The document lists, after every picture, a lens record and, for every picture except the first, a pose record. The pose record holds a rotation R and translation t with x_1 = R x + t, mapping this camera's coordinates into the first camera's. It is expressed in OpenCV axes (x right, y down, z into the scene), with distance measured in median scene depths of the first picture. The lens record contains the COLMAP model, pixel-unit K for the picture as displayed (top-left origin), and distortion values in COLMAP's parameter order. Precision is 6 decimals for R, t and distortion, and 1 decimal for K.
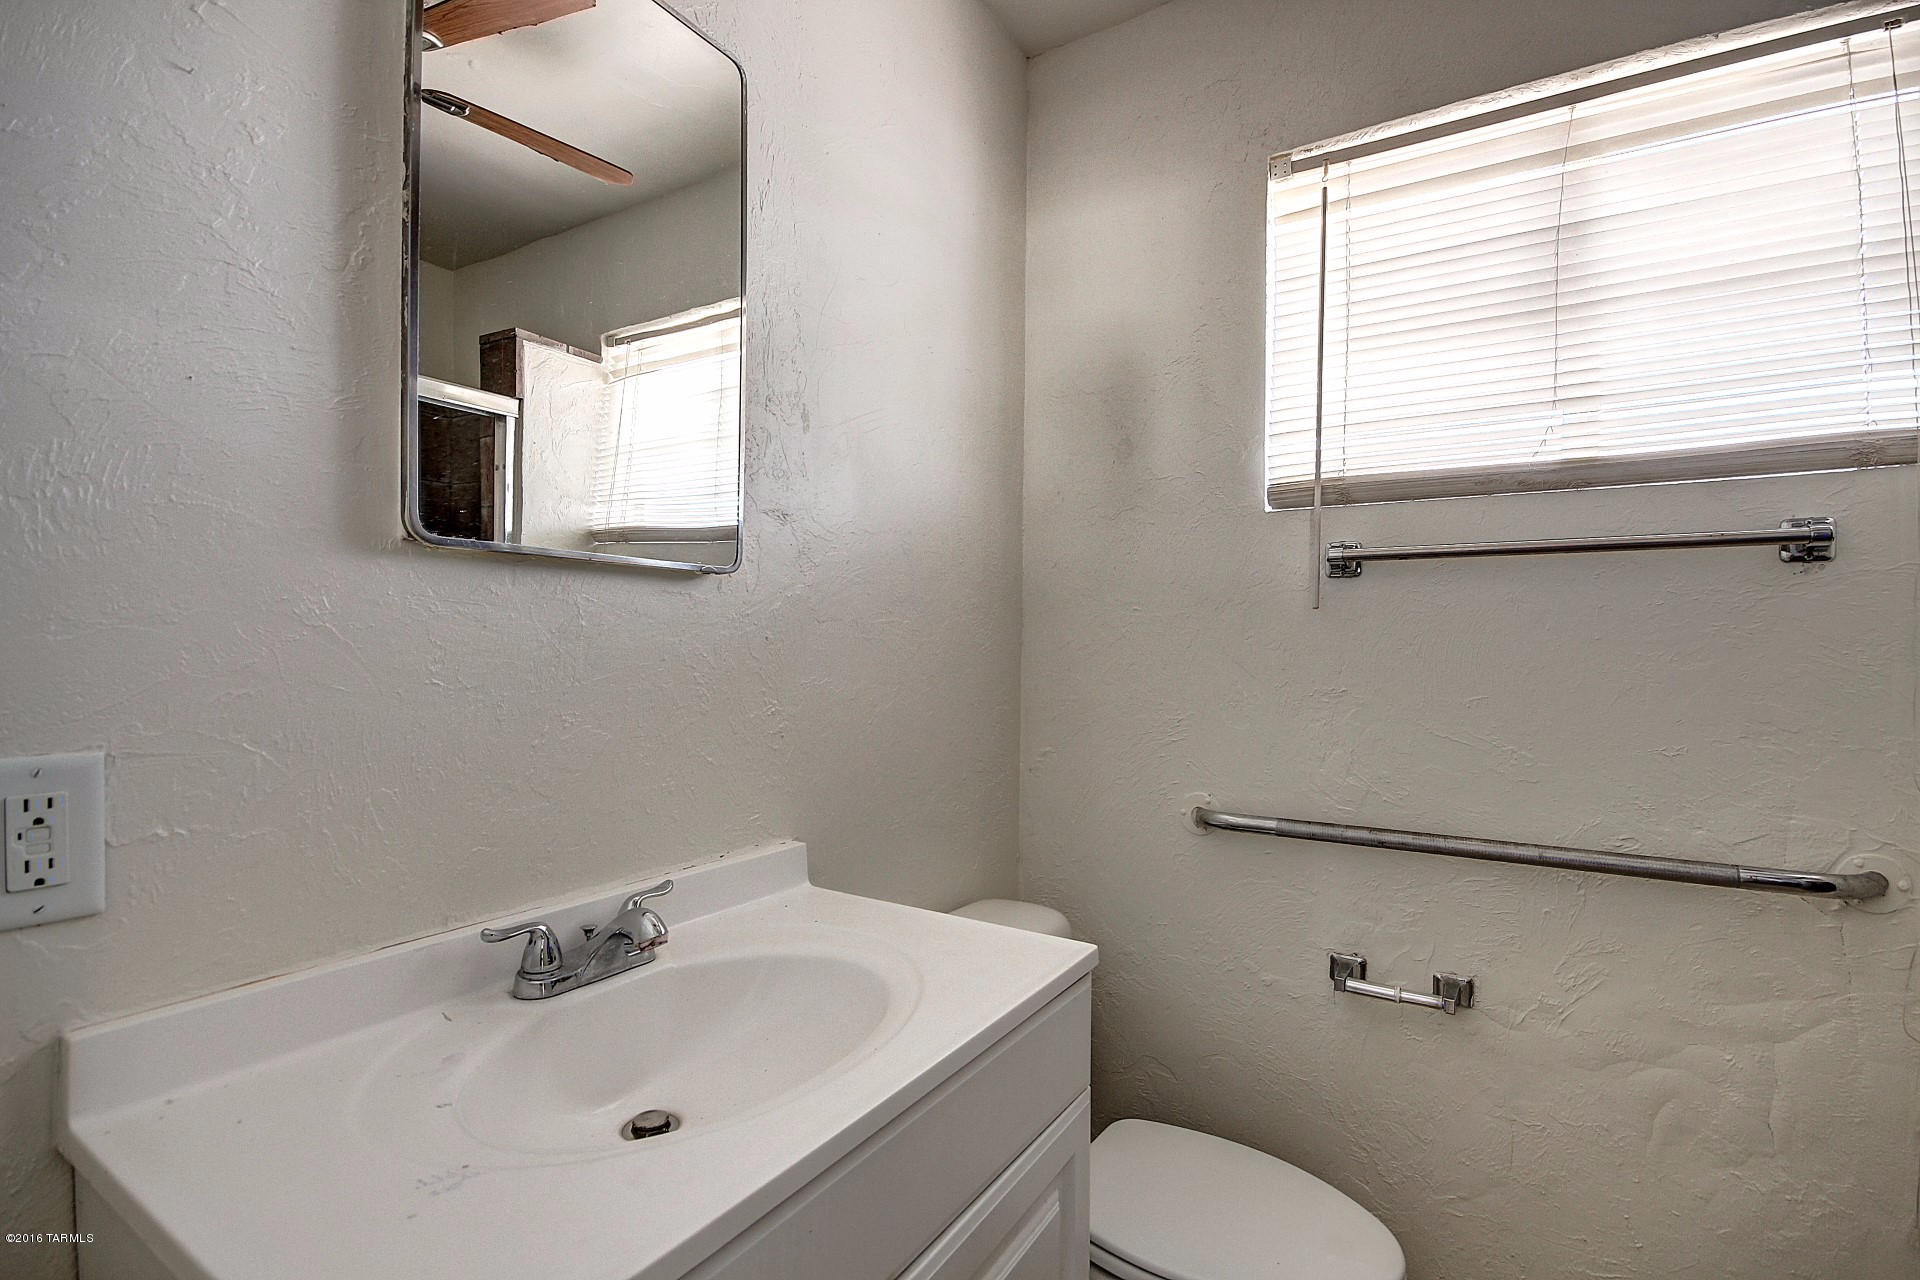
lens RADIAL K [[896.3, 0, 965.2], [0, 896.3, 644.1], [0, 0, 1]] dist [0.005255, -0.006403]
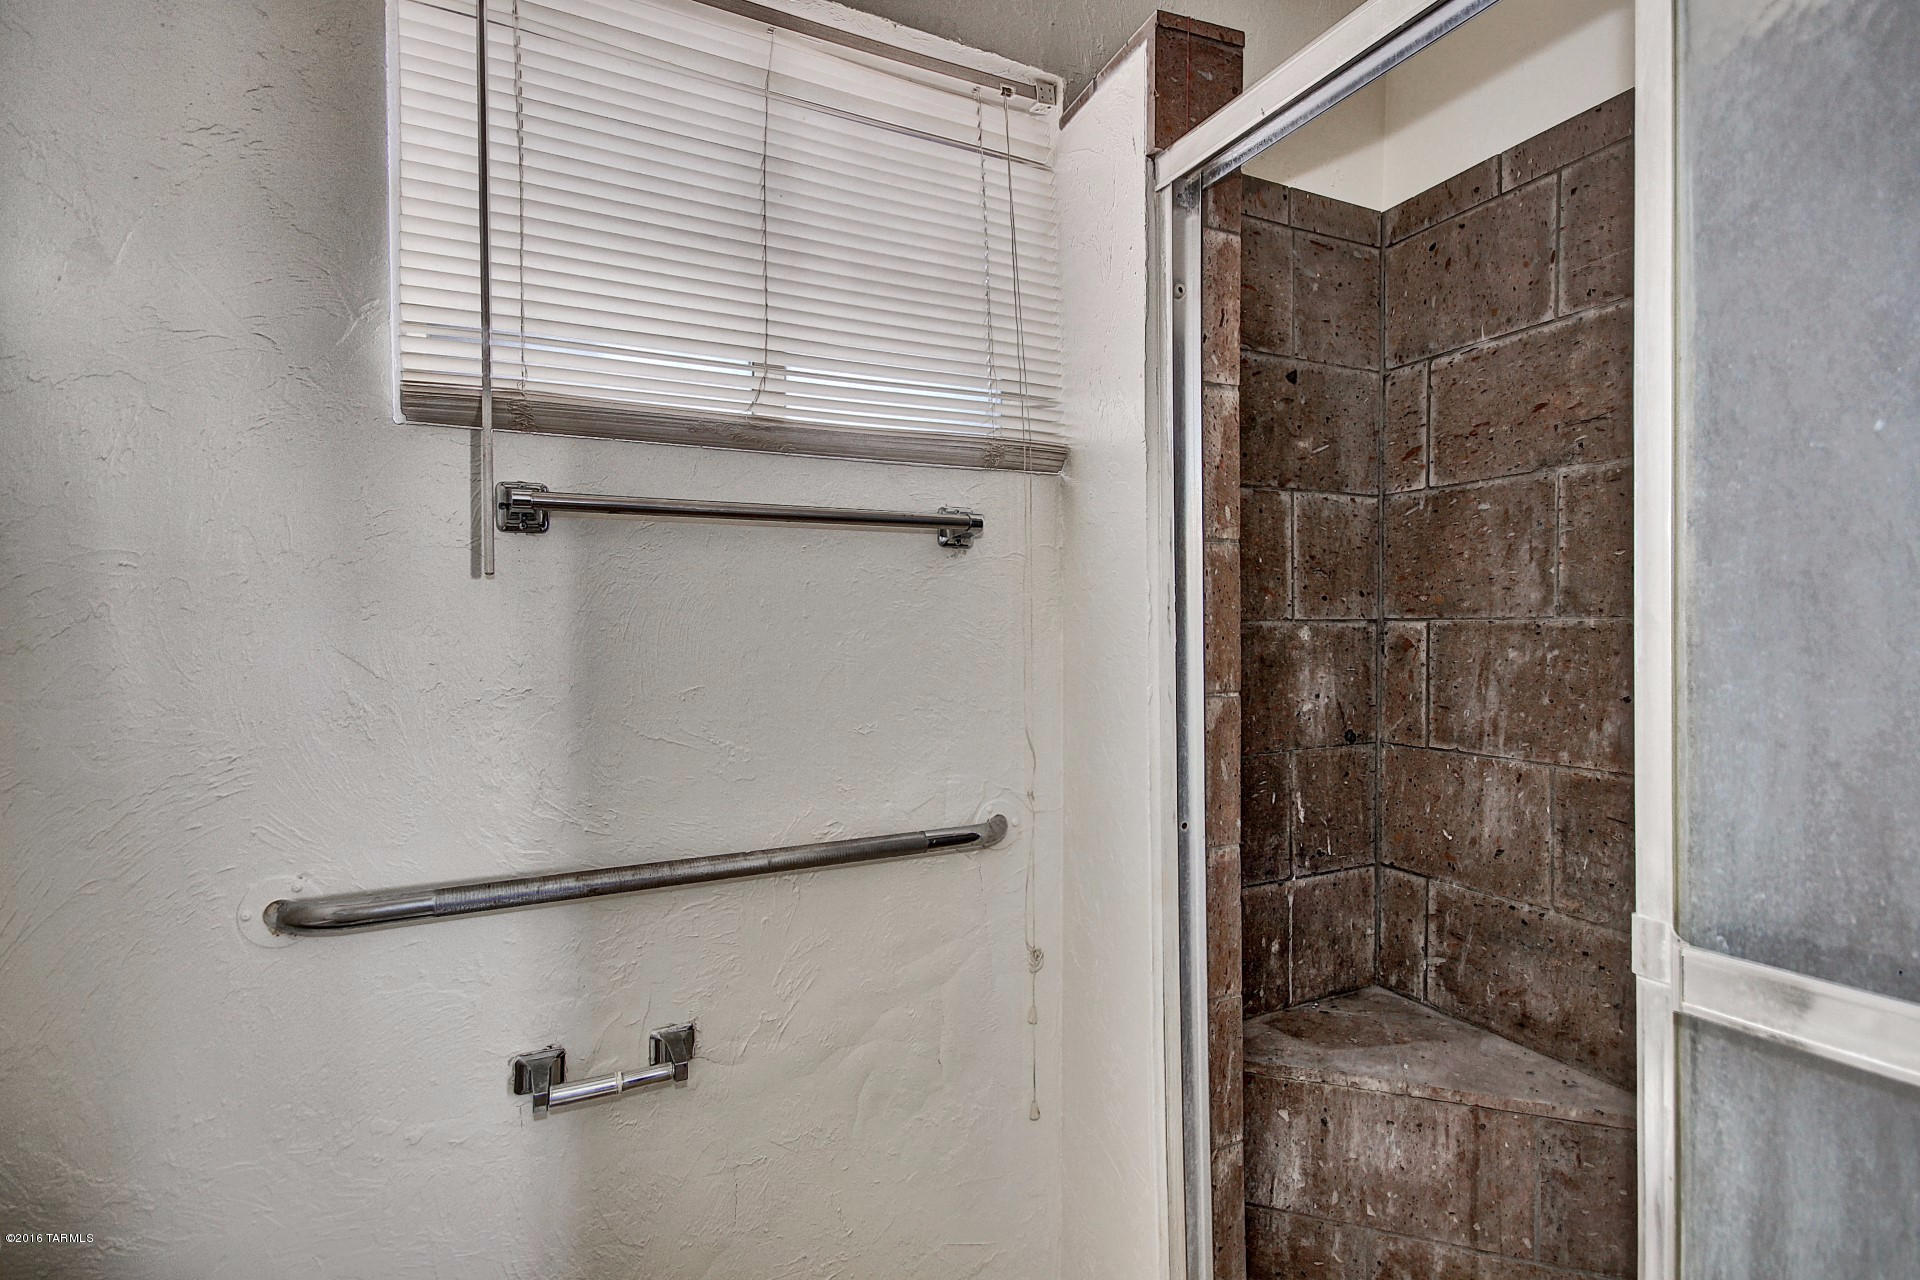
lens RADIAL K [[896.3, 0, 952.0], [0, 896.3, 640.1], [0, 0, 1]] dist [0.005255, -0.006403]
pose [[0.518558, -0.024813, 0.854682, -0.015961], [0.009223, 0.999683, 0.023427, -0.002114], [-0.854993, -0.004265, 0.518623, 0.354617]]
